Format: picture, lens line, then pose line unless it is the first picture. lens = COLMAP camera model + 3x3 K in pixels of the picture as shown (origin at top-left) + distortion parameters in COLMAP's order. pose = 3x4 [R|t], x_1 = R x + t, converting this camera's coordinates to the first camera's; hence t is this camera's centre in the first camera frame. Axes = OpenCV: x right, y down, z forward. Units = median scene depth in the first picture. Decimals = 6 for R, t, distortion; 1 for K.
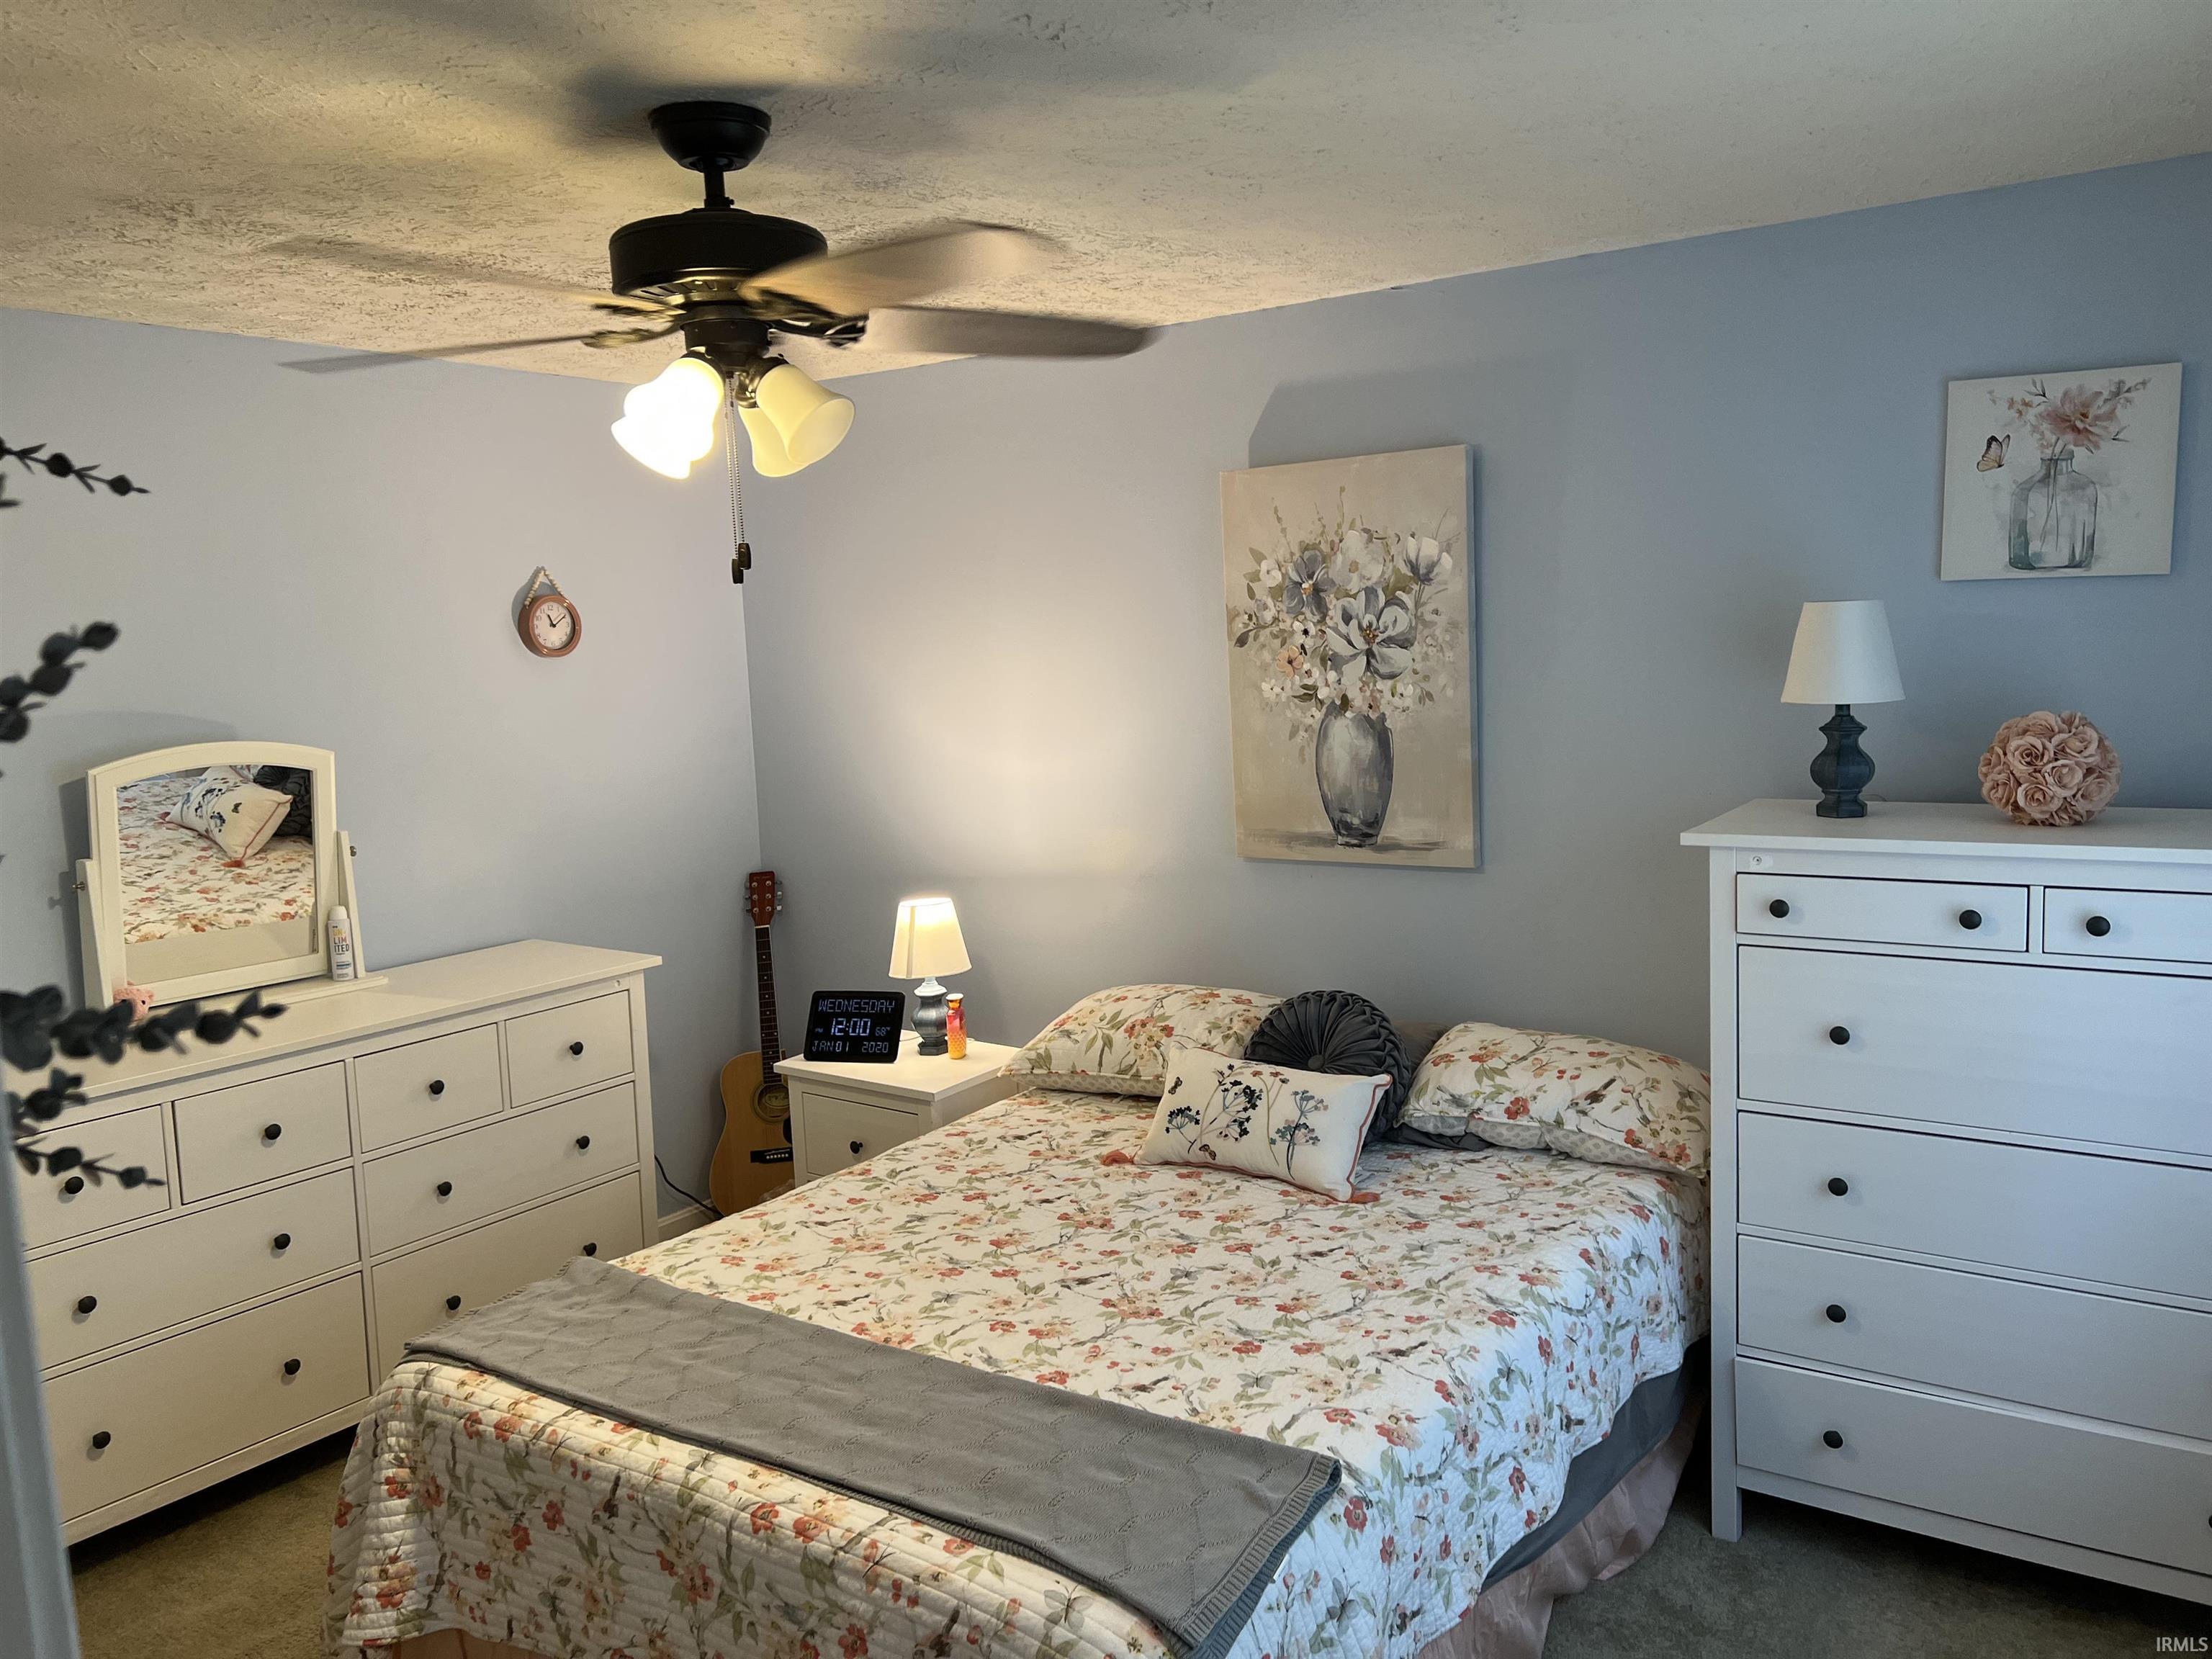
lens RADIAL K [[1695.3, 0, 1143.4], [0, 1695.3, 842.9], [0, 0, 1]] dist [0.110156, -0.194283]
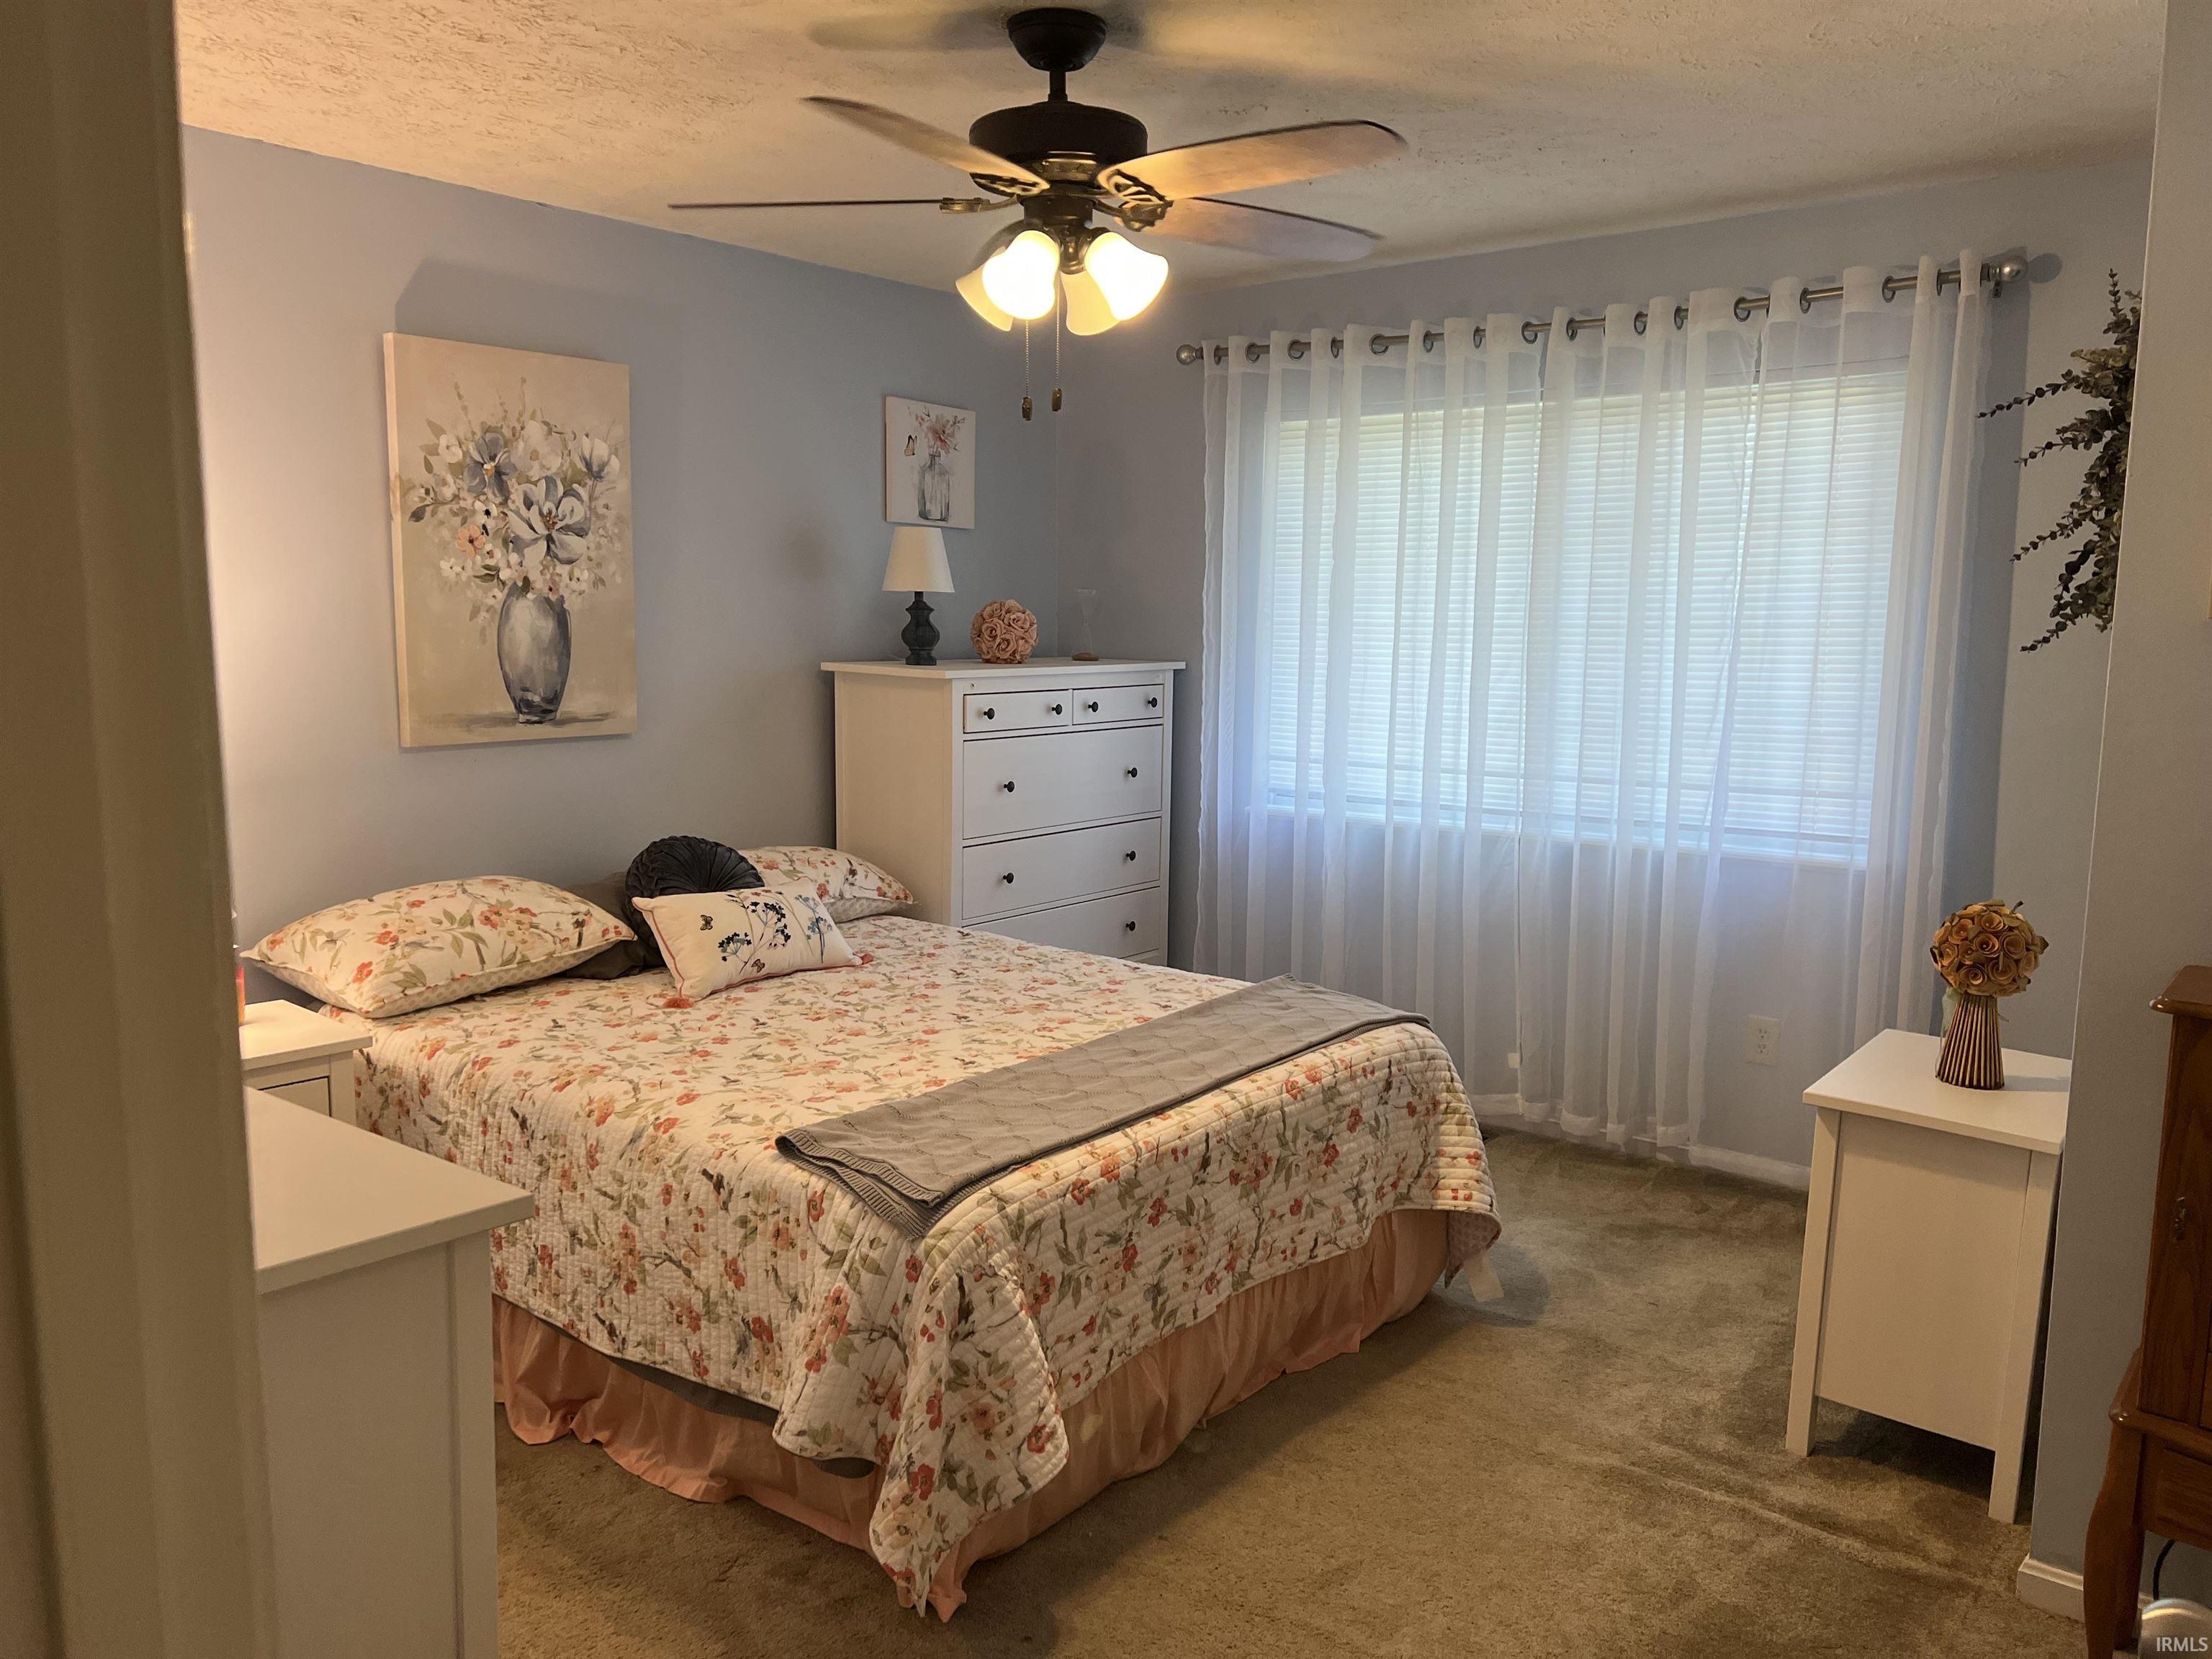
lens RADIAL K [[1695.3, 0, 1143.4], [0, 1695.3, 842.9], [0, 0, 1]] dist [0.110156, -0.194283]
pose [[0.046371, -0.093920, 0.994499, -0.943752], [0.117060, 0.989222, 0.087963, 0.026775], [-0.992042, 0.112337, 0.056865, 0.589447]]
